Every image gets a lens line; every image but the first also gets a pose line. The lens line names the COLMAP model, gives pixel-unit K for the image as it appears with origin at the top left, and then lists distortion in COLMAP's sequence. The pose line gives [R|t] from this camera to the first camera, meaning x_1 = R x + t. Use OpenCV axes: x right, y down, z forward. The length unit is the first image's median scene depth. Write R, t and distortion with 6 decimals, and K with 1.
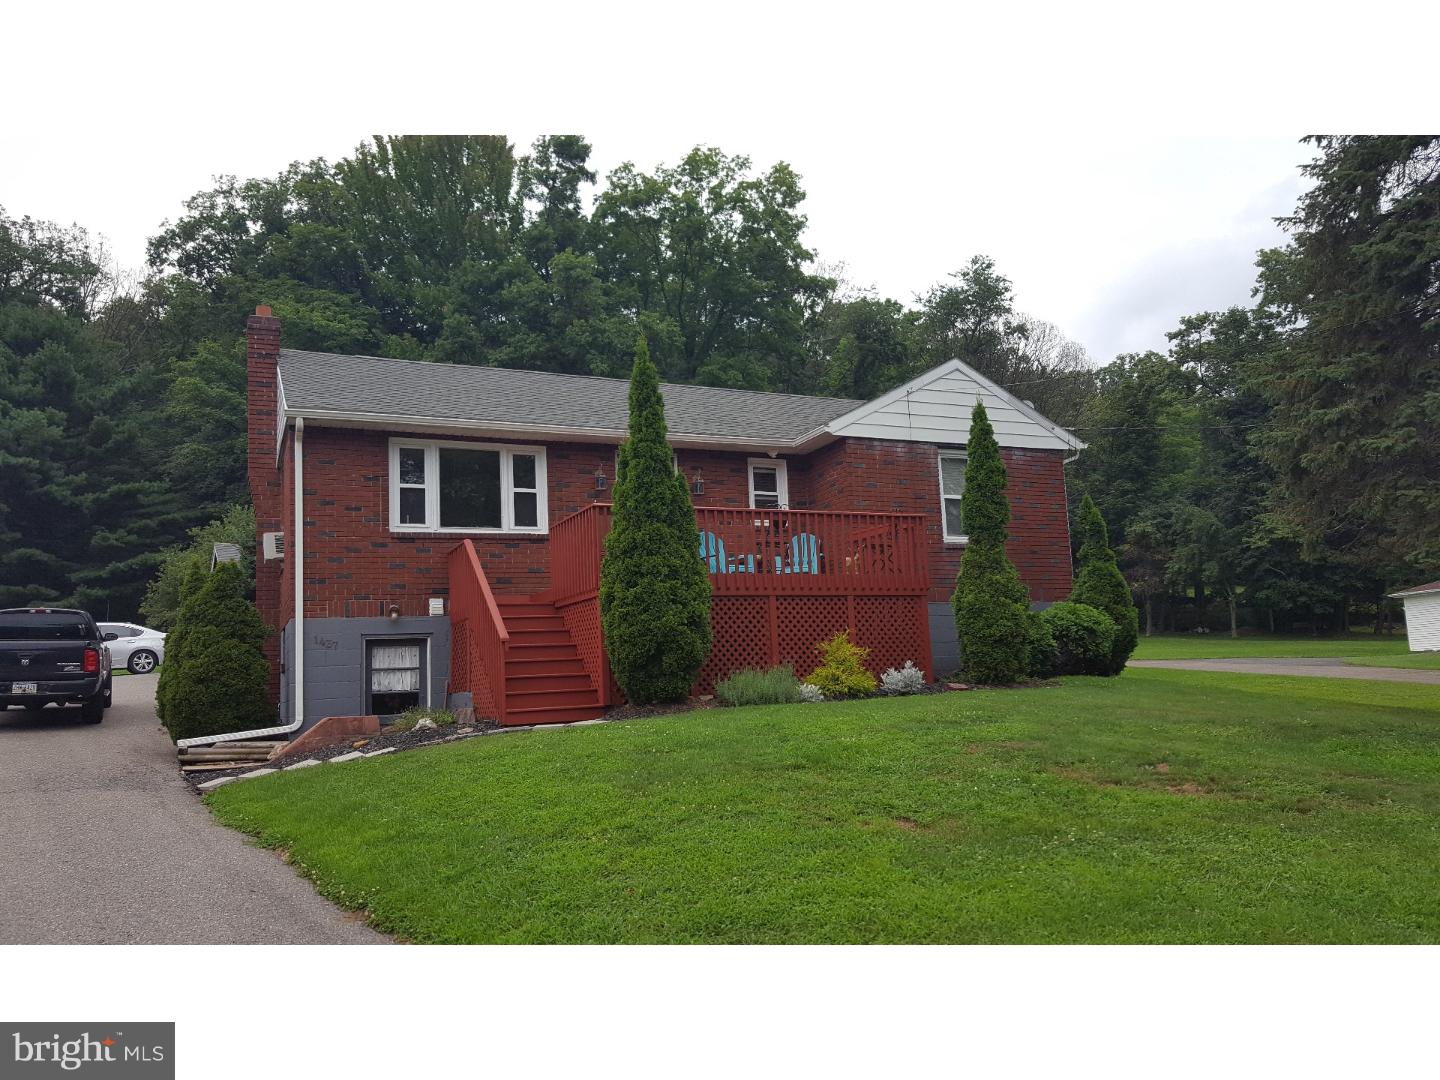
lens RADIAL K [[1169.3, 0, 766.4], [0, 1169.3, 558.8], [0, 0, 1]] dist [0.083735, -0.118531]
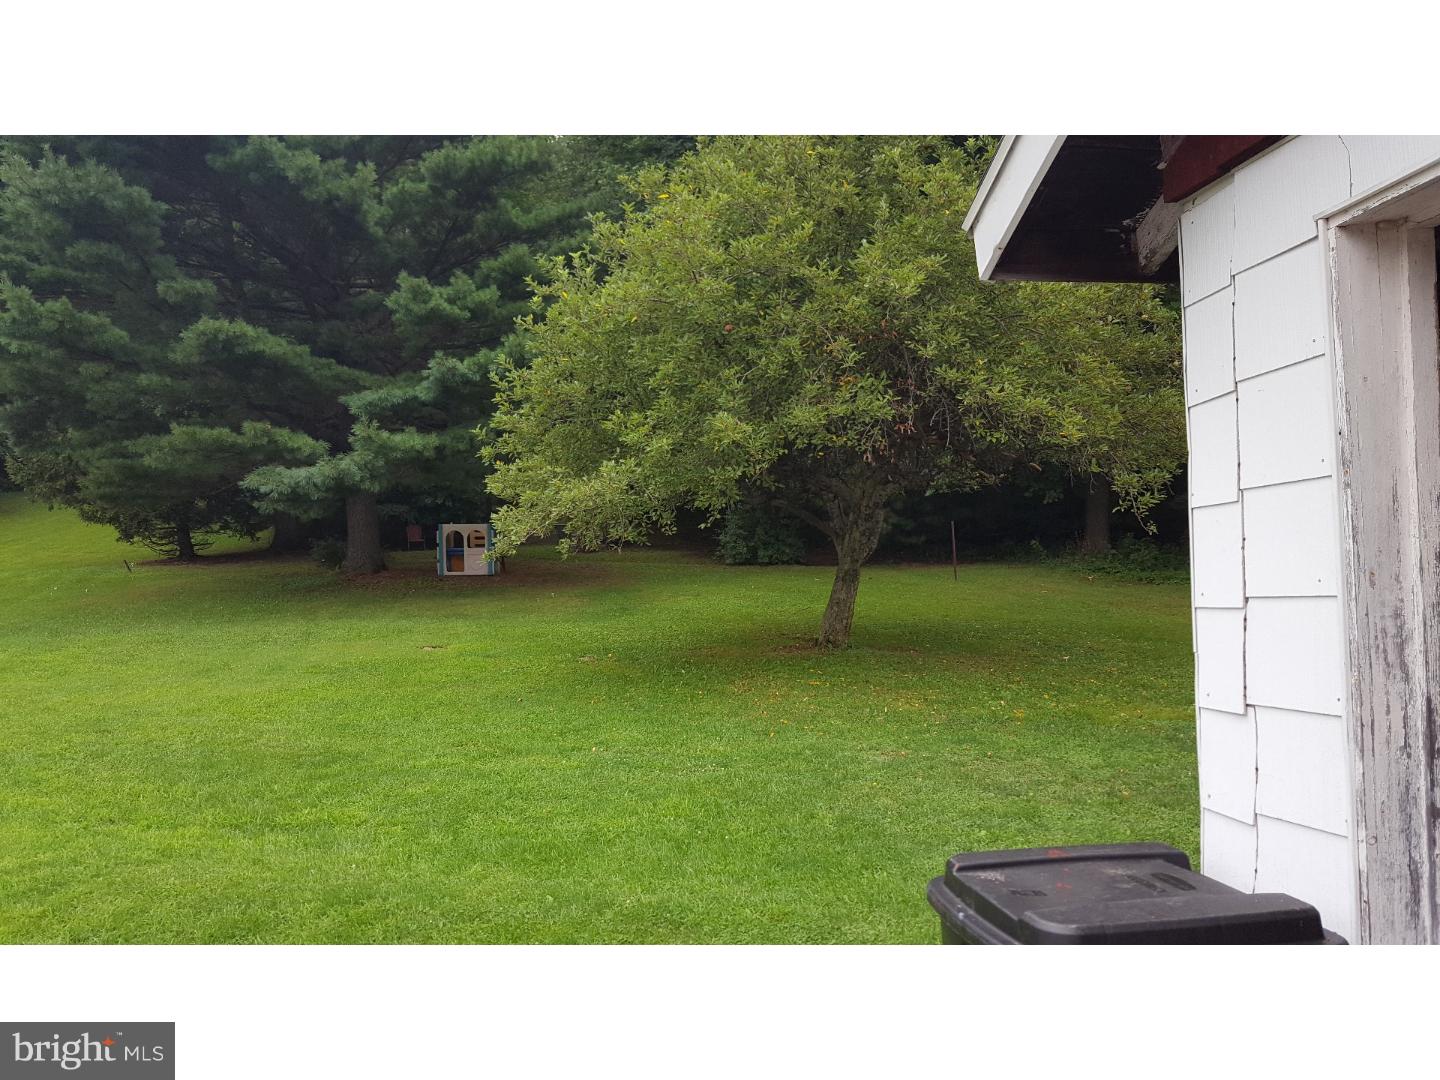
lens RADIAL K [[1168.8, 0, 720.4], [0, 1168.8, 583.7], [0, 0, 1]] dist [0.107793, -0.001049]
pose [[0.937116, 0.009040, -0.348902, -0.907240], [0.033461, 0.992733, 0.115595, 0.089099], [0.347411, -0.120001, 0.930003, 1.814519]]
